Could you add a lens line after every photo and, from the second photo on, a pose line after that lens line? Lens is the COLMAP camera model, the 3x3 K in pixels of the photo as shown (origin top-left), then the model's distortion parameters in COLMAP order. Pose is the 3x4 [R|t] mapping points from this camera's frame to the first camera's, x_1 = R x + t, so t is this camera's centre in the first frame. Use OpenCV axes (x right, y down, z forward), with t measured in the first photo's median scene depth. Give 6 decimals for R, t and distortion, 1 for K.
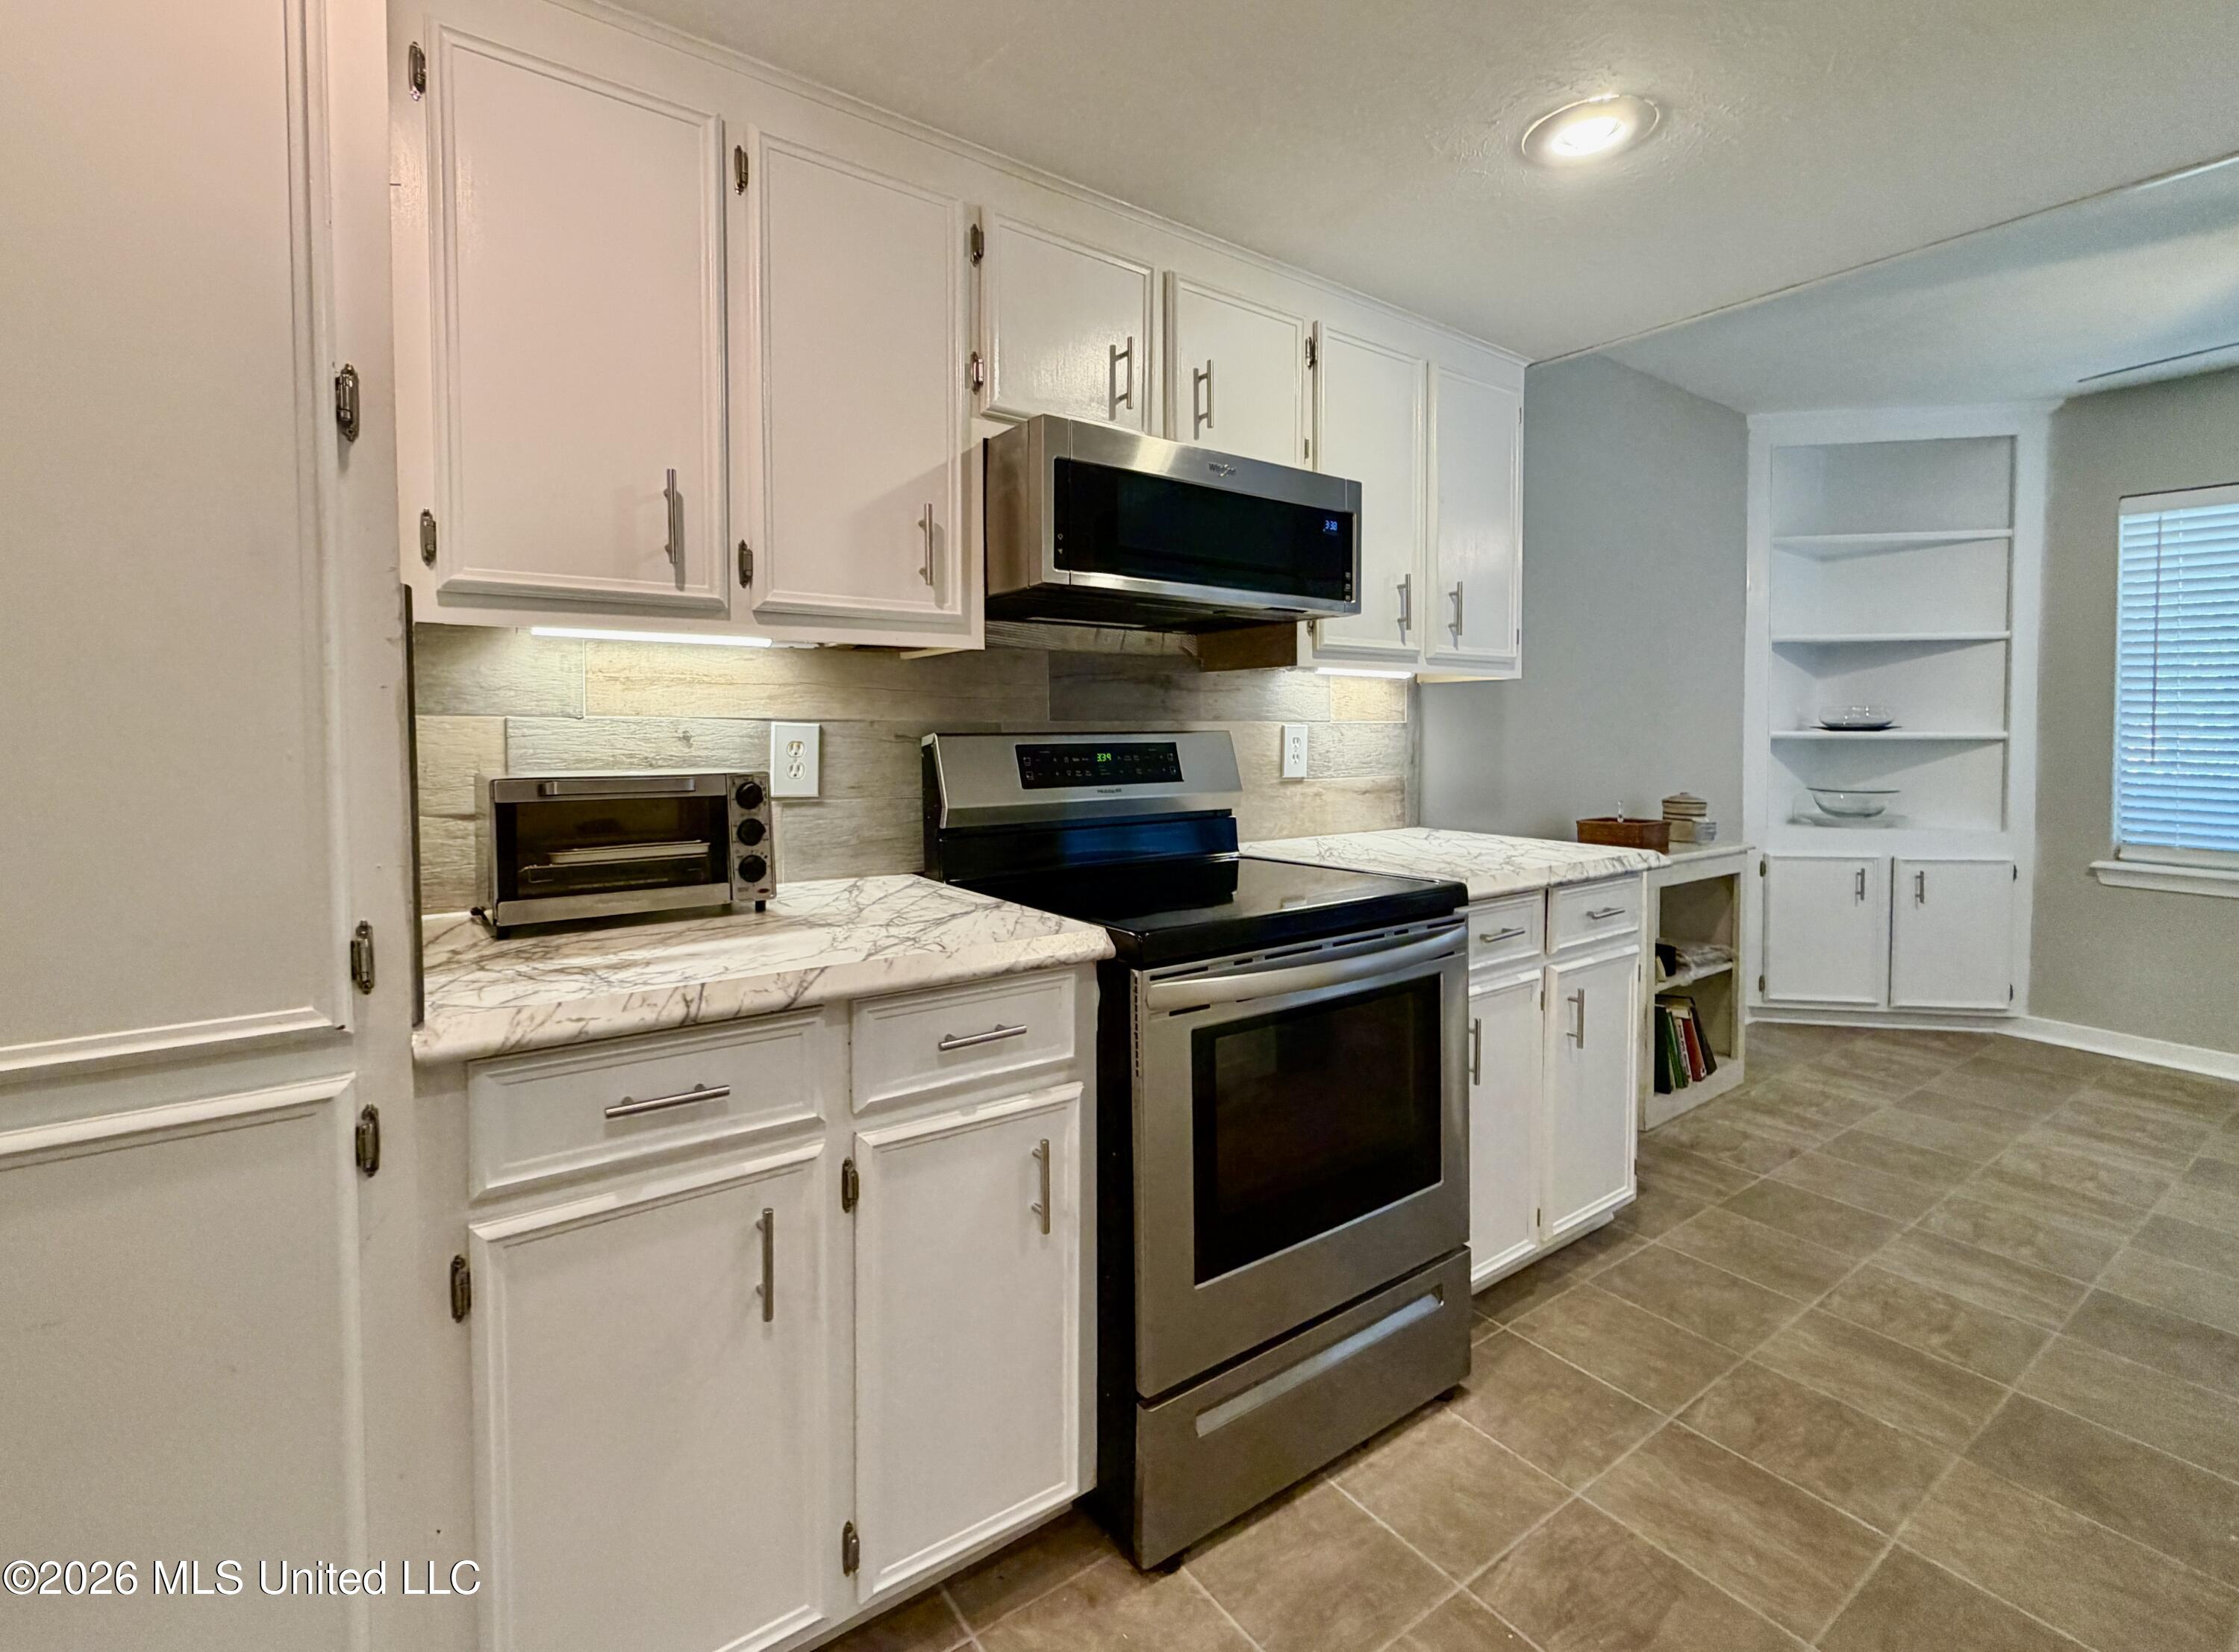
lens RADIAL K [[985.4, 0, 1044.3], [0, 985.4, 761.1], [0, 0, 1]] dist [0.000554, 0.000433]
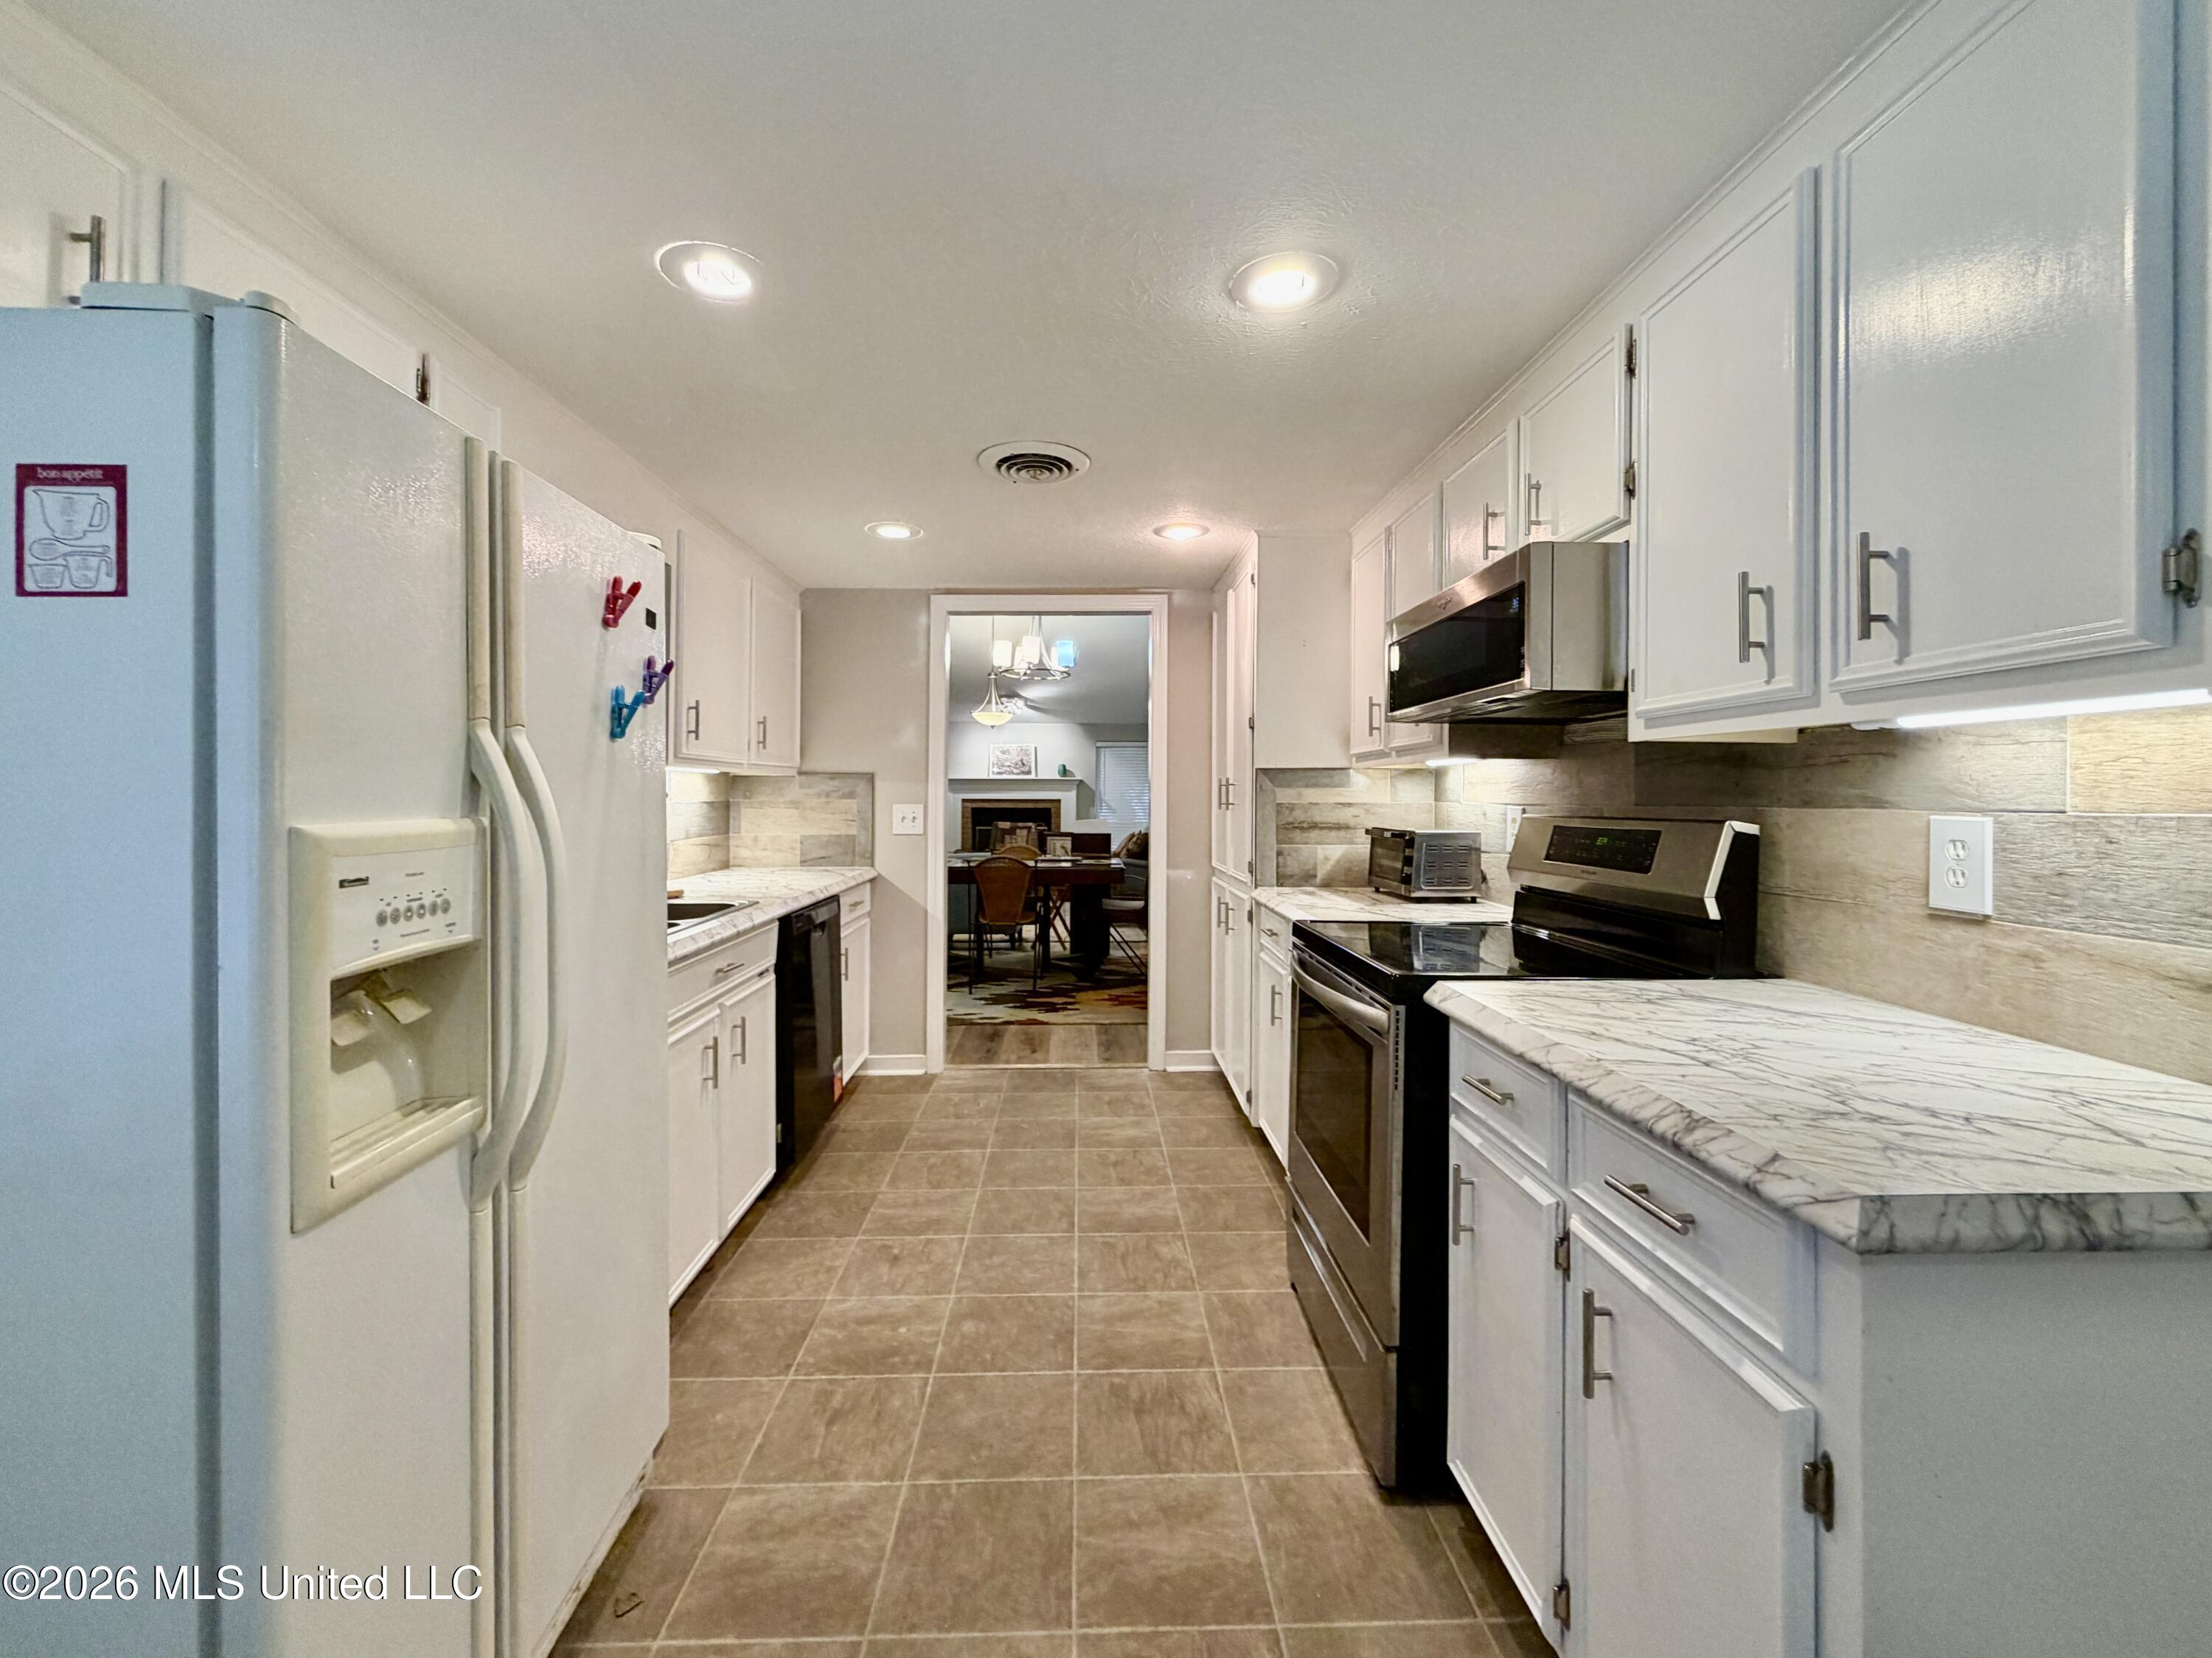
lens RADIAL K [[918.7, 0, 1102.4], [0, 918.7, 790.4], [0, 0, 1]] dist [0.000119, 0.000107]
pose [[-0.532352, -0.007631, -0.846489, 1.242867], [-0.031883, 0.999431, 0.011041, -0.055028], [0.845923, 0.032866, -0.532292, 1.130943]]
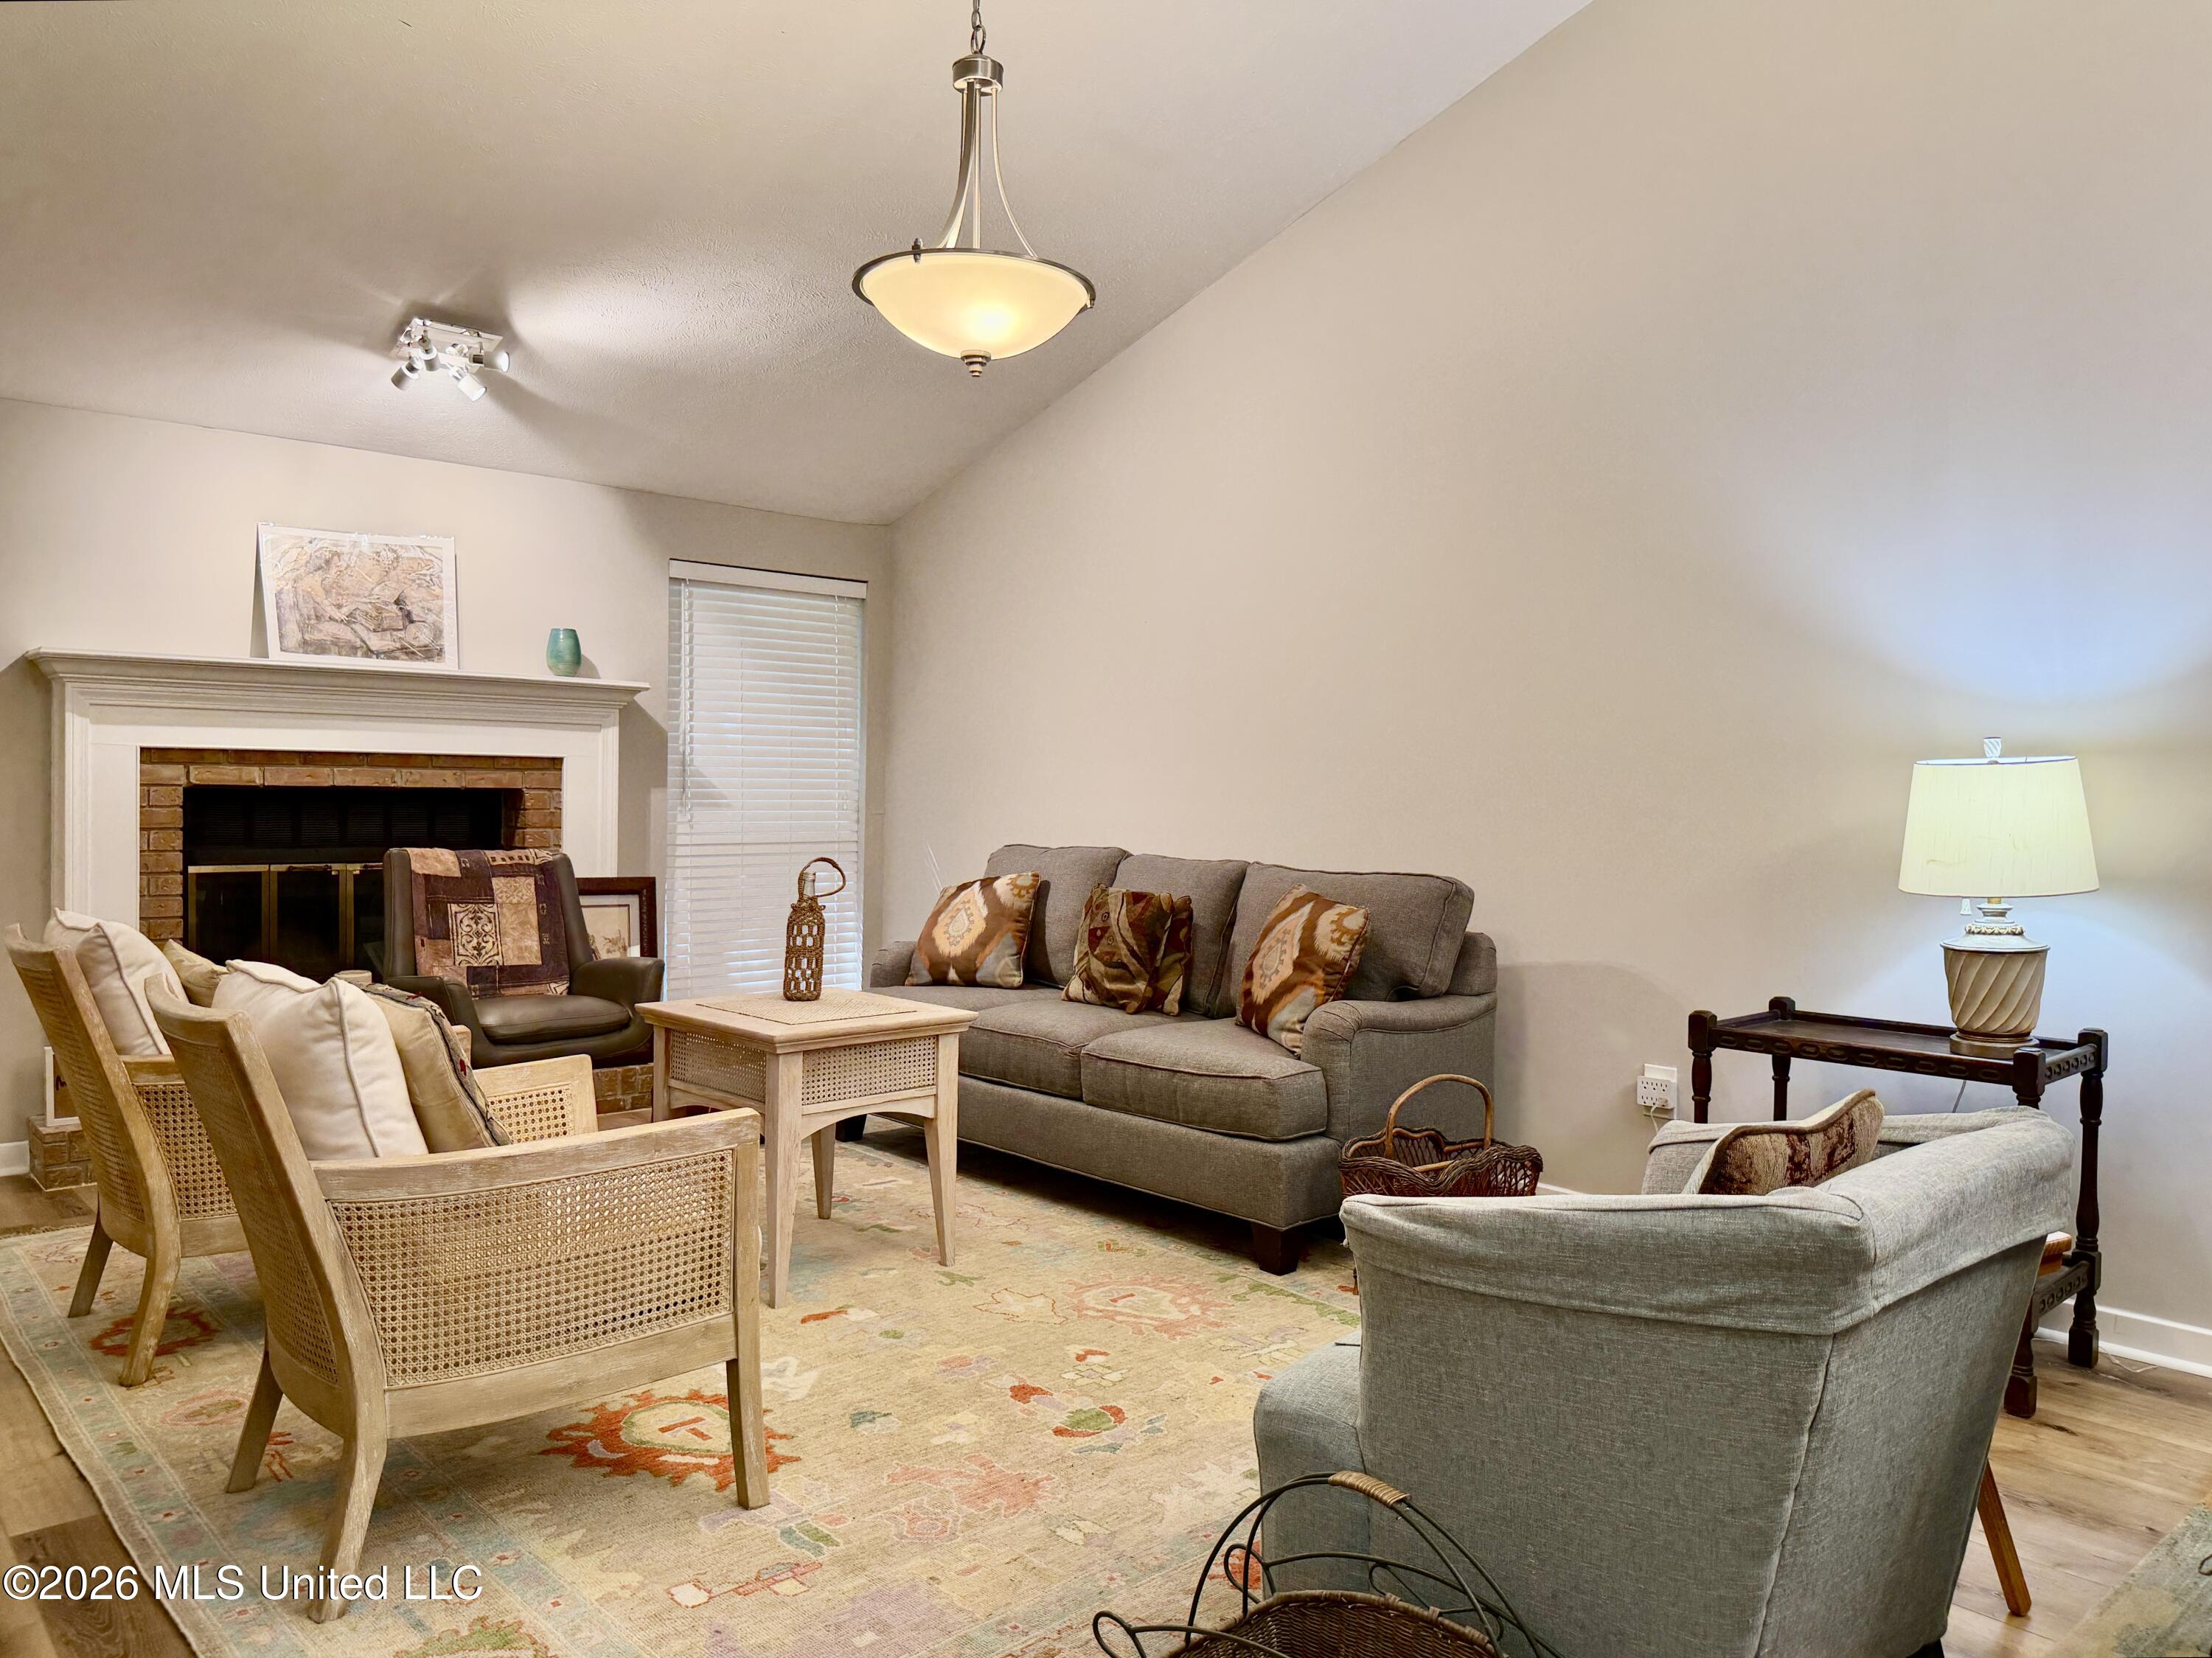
lens RADIAL K [[1555.2, 0, 1103.3], [0, 1555.2, 814.2], [0, 0, 1]] dist [0.157204, -0.310348]
pose [[0.145025, 0.023115, -0.989158, -0.878924], [-0.053098, 0.998468, 0.015547, 0.090011], [0.988002, 0.050267, 0.146030, -1.863964]]
